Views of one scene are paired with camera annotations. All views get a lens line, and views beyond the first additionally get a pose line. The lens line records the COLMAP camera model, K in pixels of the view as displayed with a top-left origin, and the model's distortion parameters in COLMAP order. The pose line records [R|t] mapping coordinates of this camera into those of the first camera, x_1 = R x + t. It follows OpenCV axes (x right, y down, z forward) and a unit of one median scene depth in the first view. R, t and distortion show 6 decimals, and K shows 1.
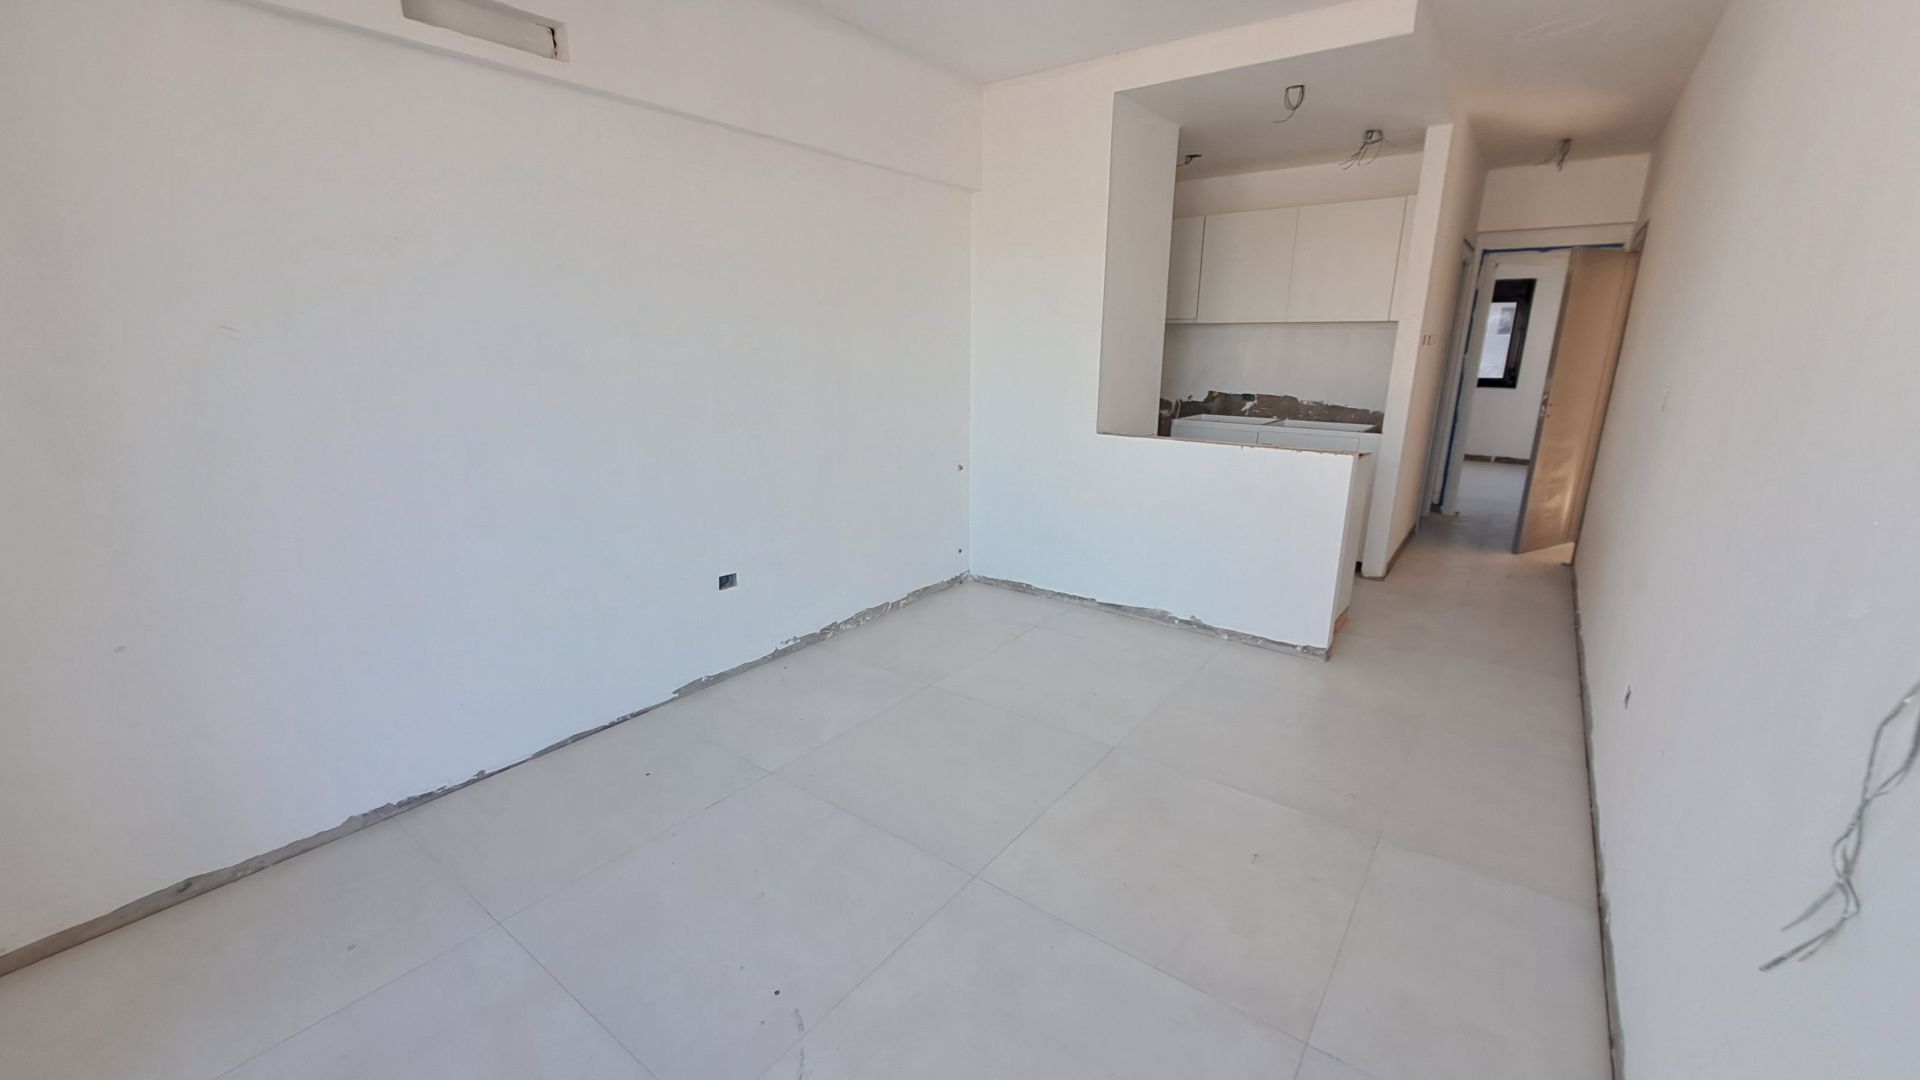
lens RADIAL K [[746.0, 0, 970.9], [0, 746.0, 548.8], [0, 0, 1]] dist [-0.000548, -0.001969]
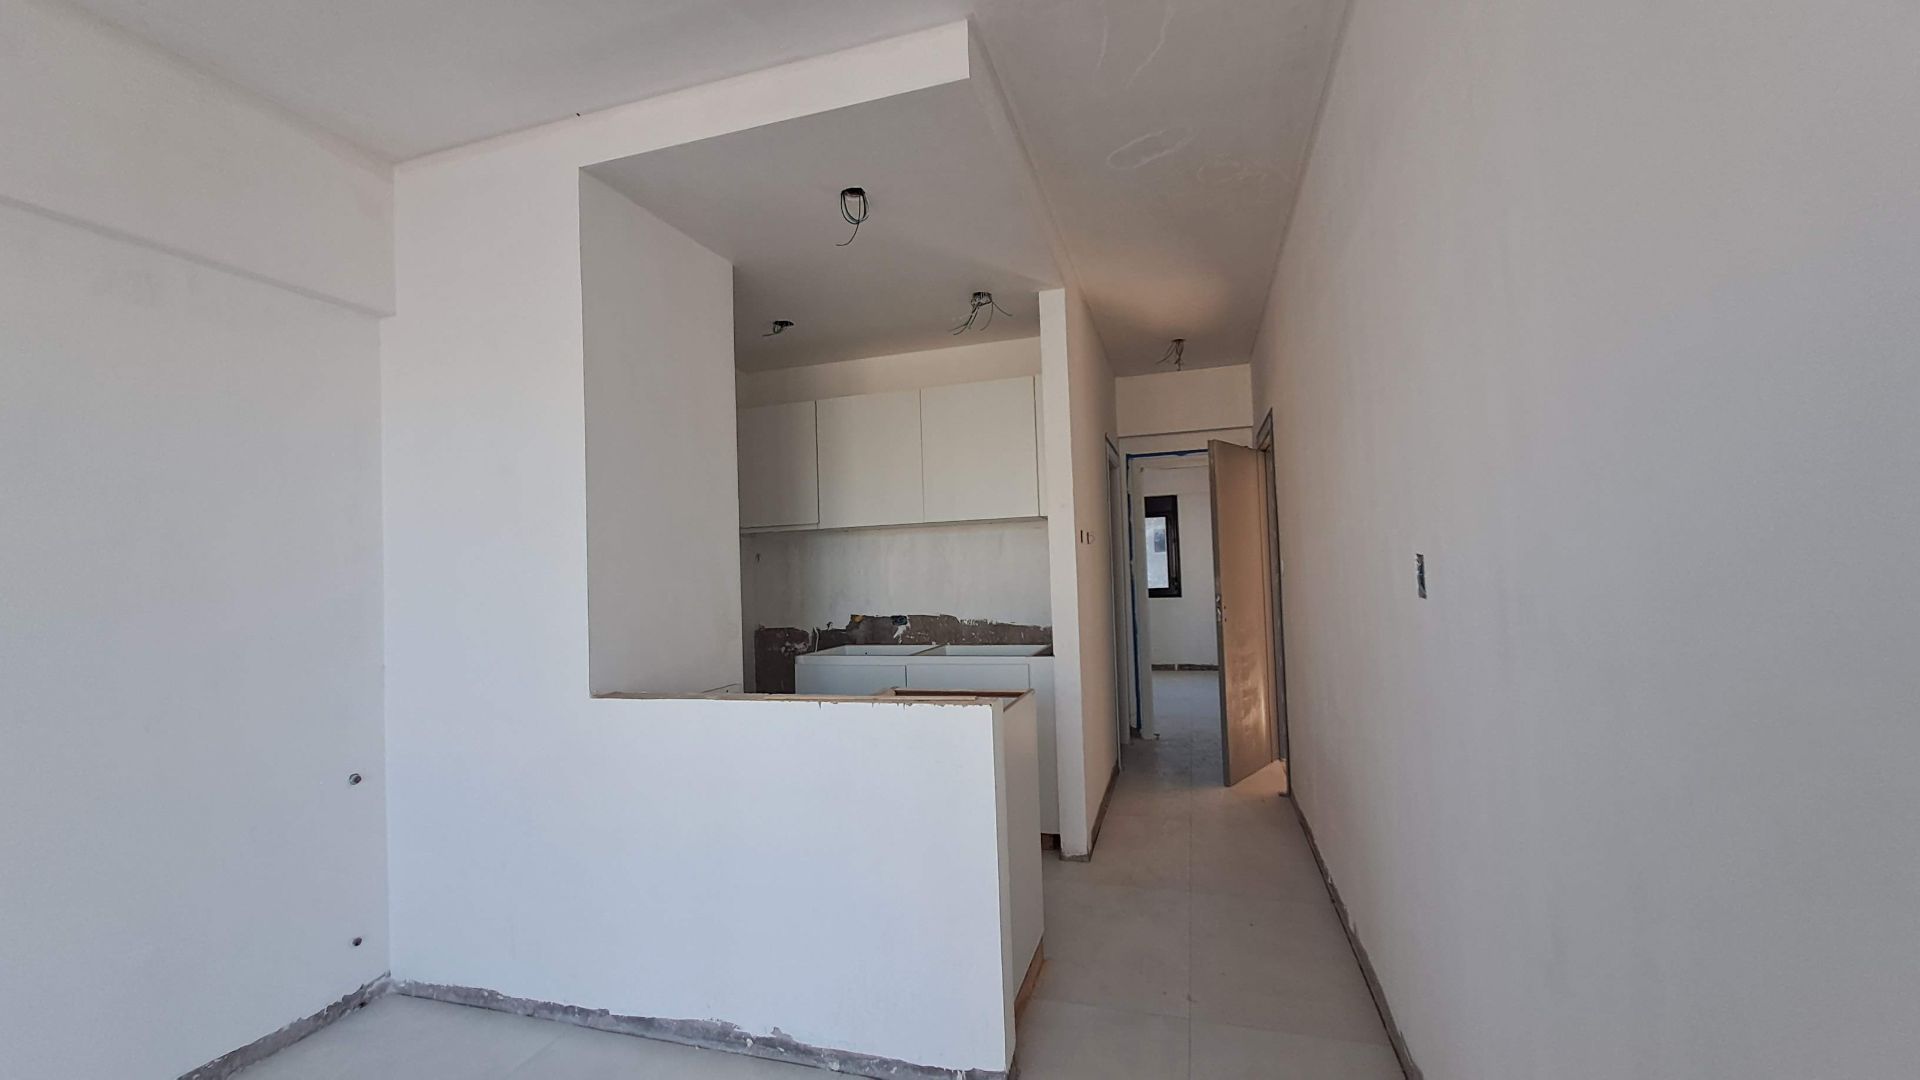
lens RADIAL K [[746.0, 0, 971.3], [0, 746.0, 553.3], [0, 0, 1]] dist [-0.000548, -0.001969]
pose [[0.936758, -0.027394, 0.348905, 0.199731], [0.130030, 0.952812, -0.274302, -0.054022], [-0.324926, 0.302323, 0.896116, 0.299666]]
